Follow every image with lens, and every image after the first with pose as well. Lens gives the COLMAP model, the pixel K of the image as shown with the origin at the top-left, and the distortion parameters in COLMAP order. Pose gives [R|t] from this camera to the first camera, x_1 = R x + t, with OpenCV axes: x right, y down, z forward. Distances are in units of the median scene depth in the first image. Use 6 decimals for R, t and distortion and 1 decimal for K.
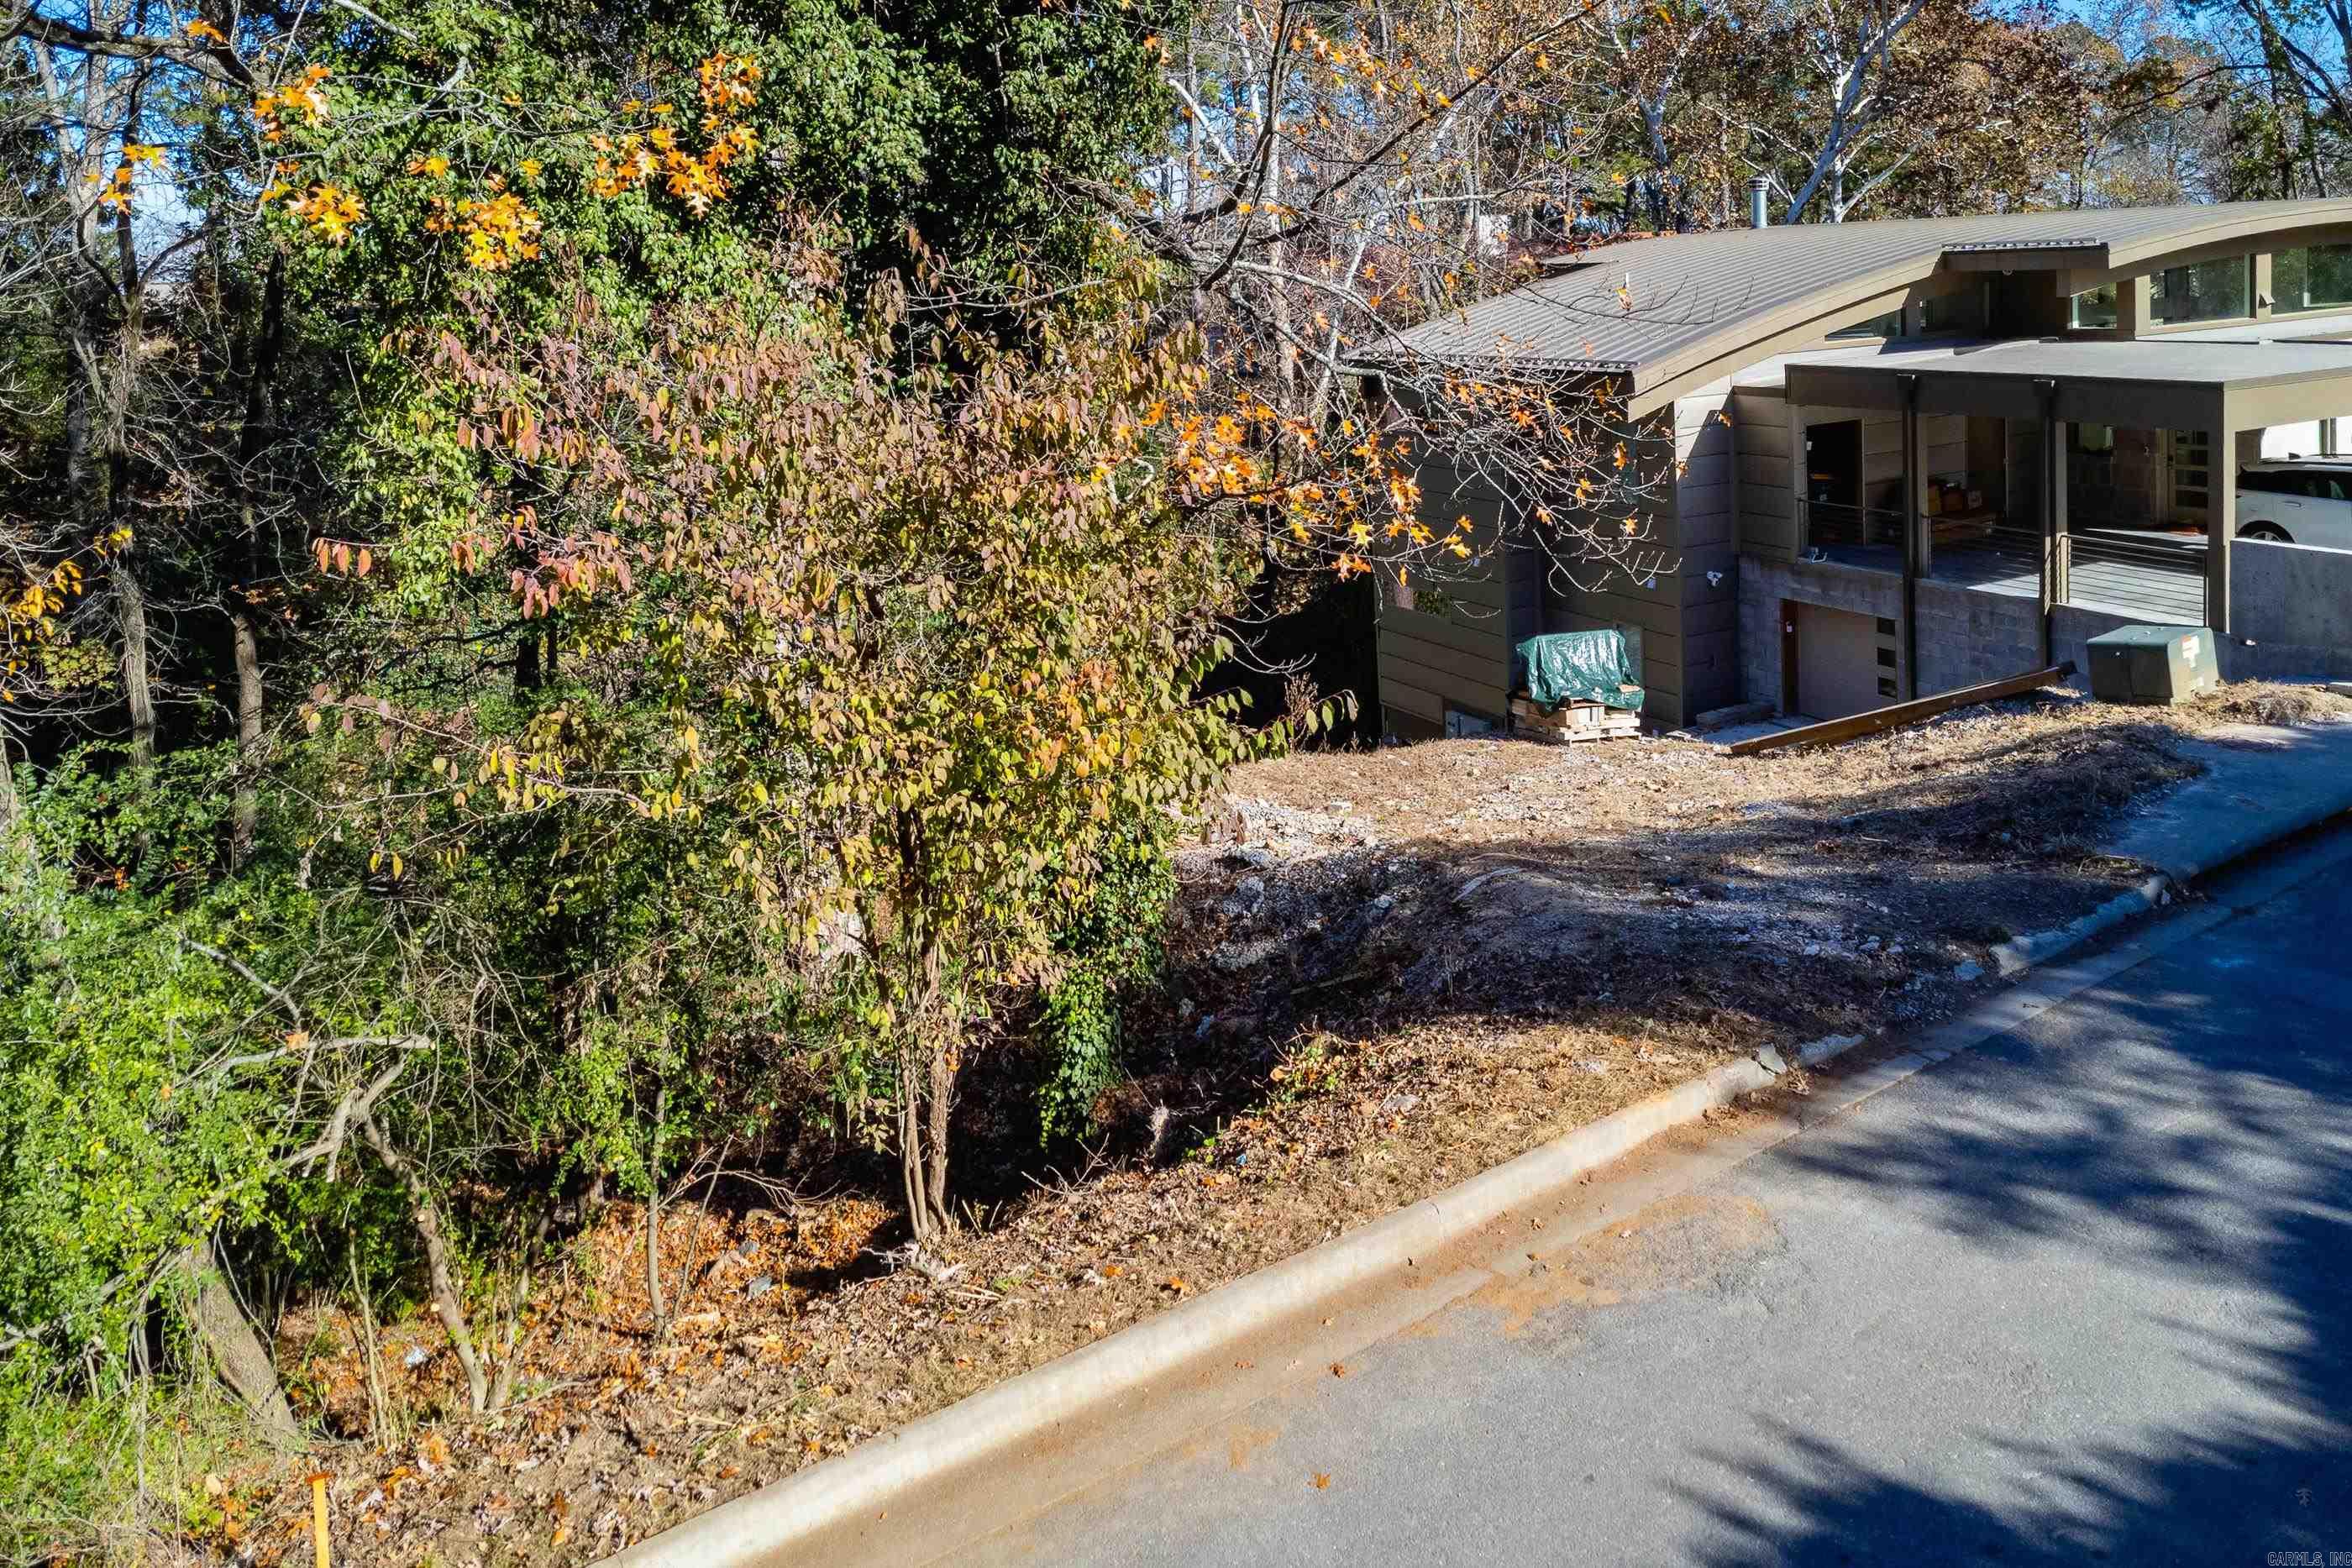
lens RADIAL K [[1818.3, 0, 1215.5], [0, 1818.3, 406.7], [0, 0, 1]] dist [-0.003464, 0.003527]
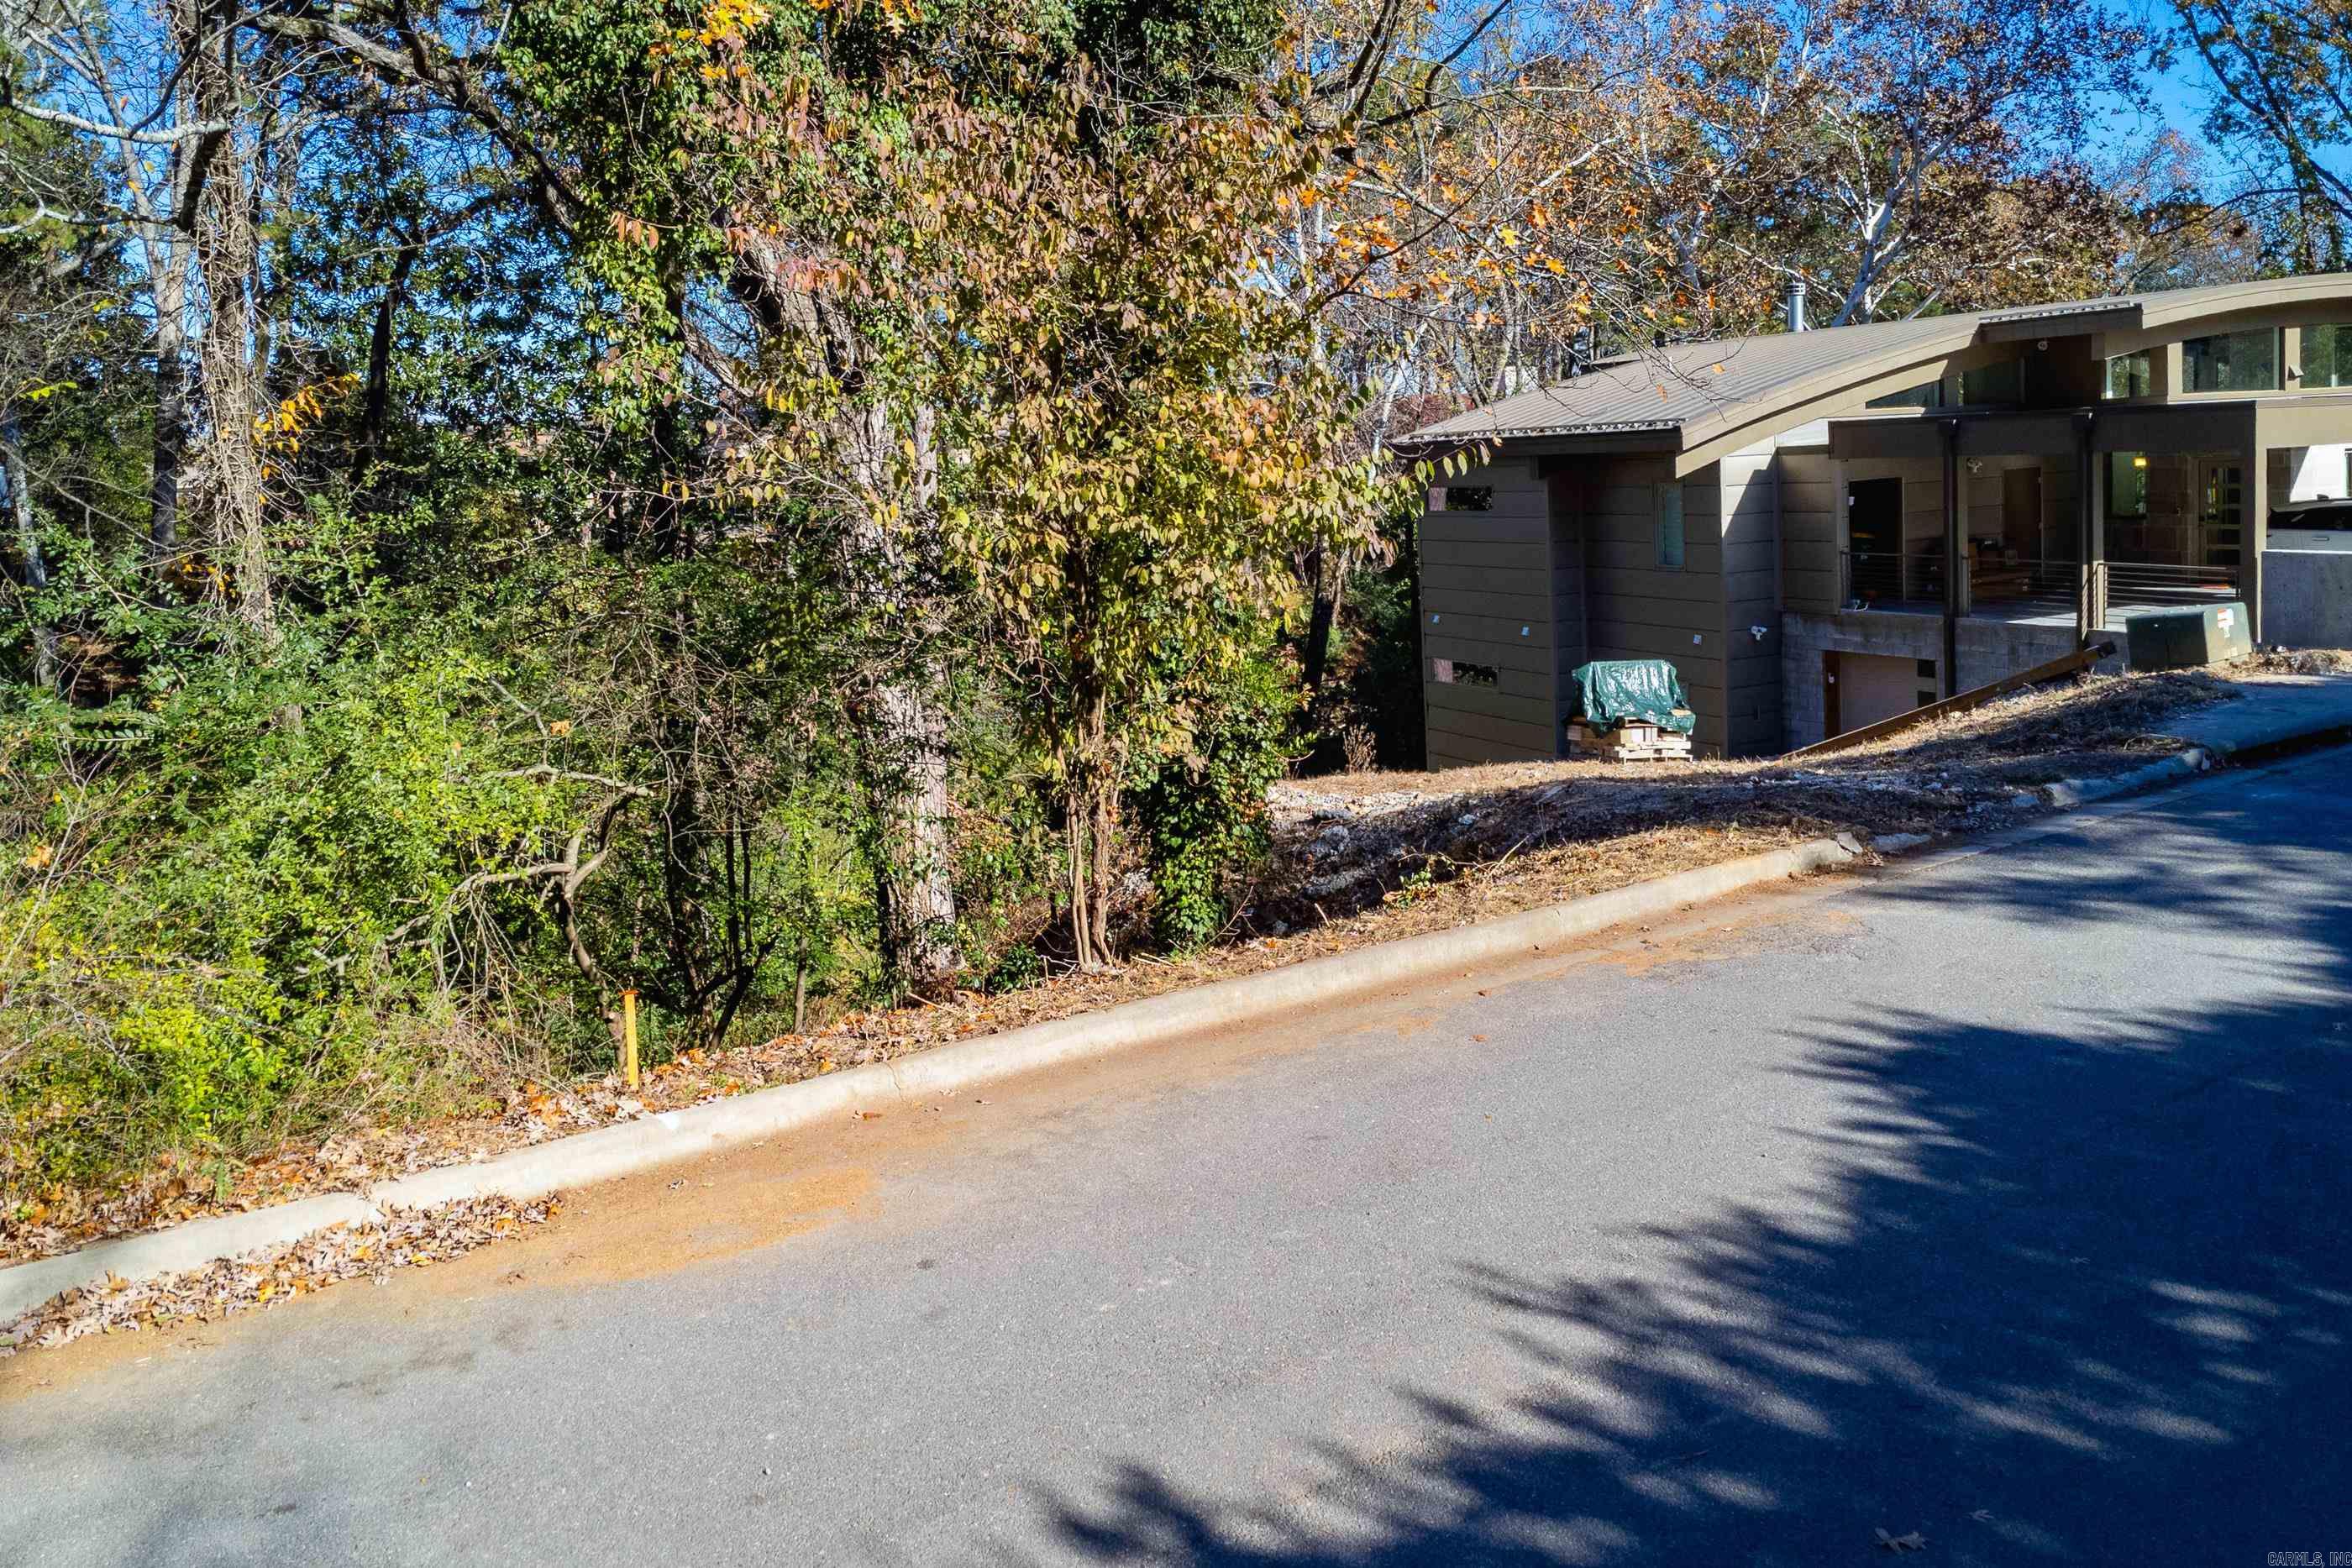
lens RADIAL K [[1812.8, 0, 1208.0], [0, 1812.8, 612.9], [0, 0, 1]] dist [0.001158, -0.016305]
pose [[0.999892, 0.000696, -0.014698, -0.029012], [-0.000624, 0.999988, 0.004891, 0.094621], [0.014701, -0.004881, 0.999880, -0.045055]]
